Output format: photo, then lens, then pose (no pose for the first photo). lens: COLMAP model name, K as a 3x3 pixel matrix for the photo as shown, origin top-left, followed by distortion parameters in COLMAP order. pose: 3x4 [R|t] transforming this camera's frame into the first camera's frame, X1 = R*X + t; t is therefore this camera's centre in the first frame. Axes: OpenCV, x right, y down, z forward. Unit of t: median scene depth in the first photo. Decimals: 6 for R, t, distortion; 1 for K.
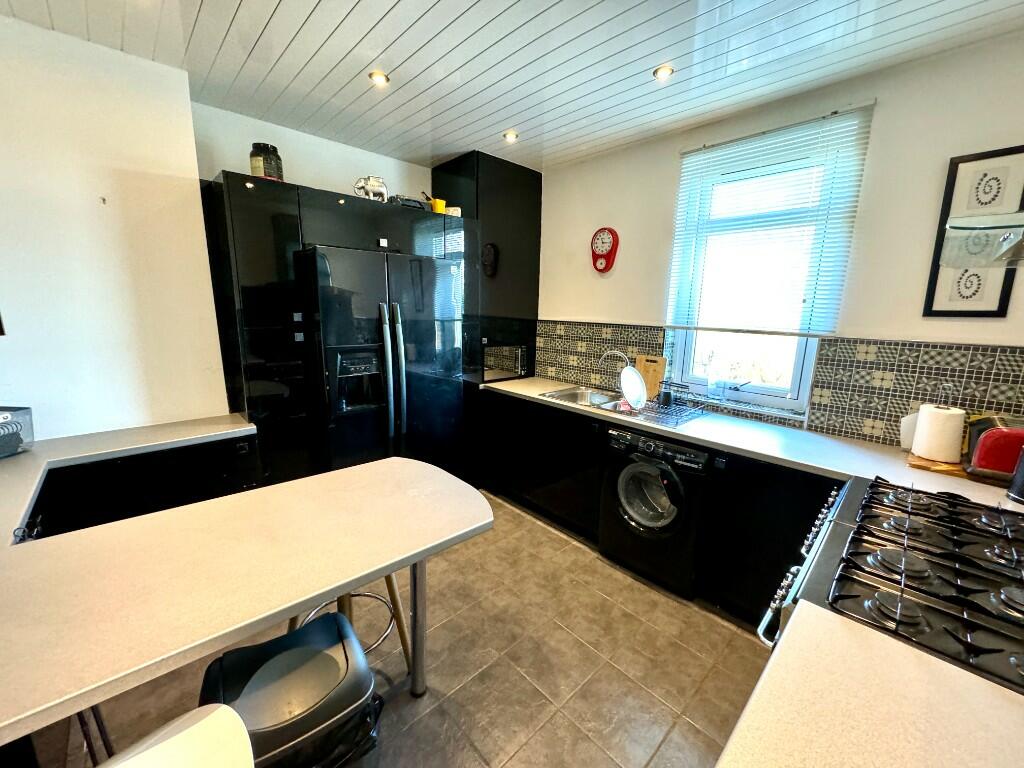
lens RADIAL K [[407.6, 0, 512.0], [0, 407.6, 384.0], [0, 0, 1]] dist [-0.001085, 0.000209]
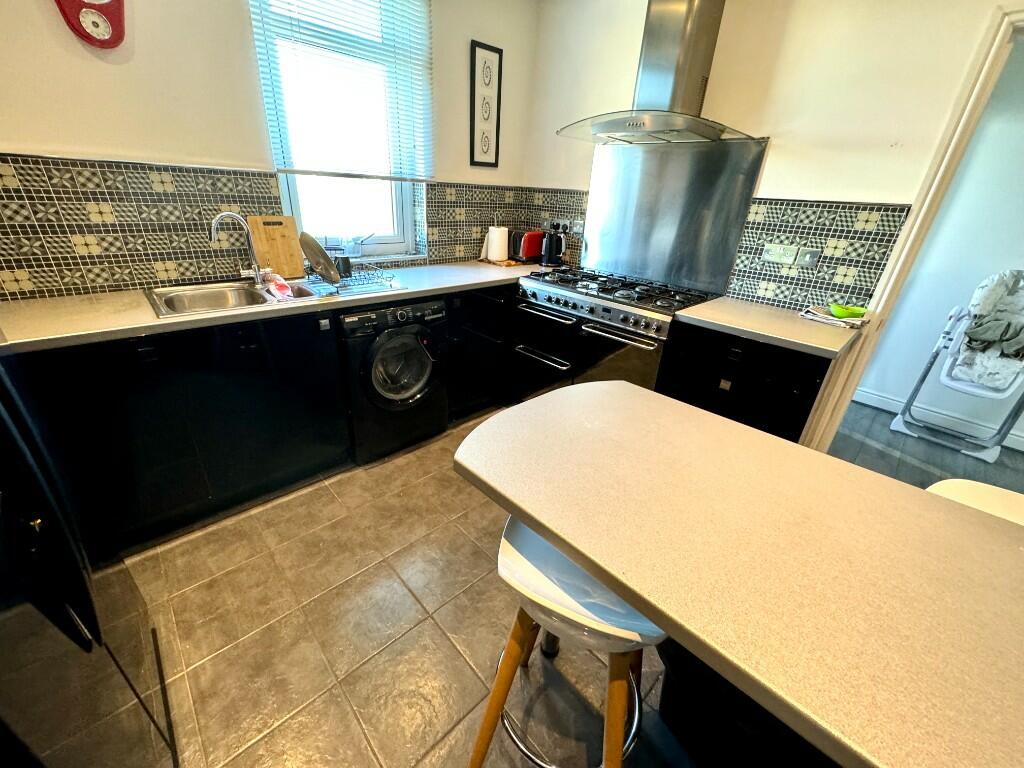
lens RADIAL K [[407.6, 0, 512.0], [0, 407.6, 384.0], [0, 0, 1]] dist [-0.001085, 0.000209]
pose [[-0.001612, -0.447719, 0.894173, -0.527858], [0.140907, 0.885151, 0.443456, -0.078059], [-0.990022, 0.126710, 0.061660, 0.684399]]
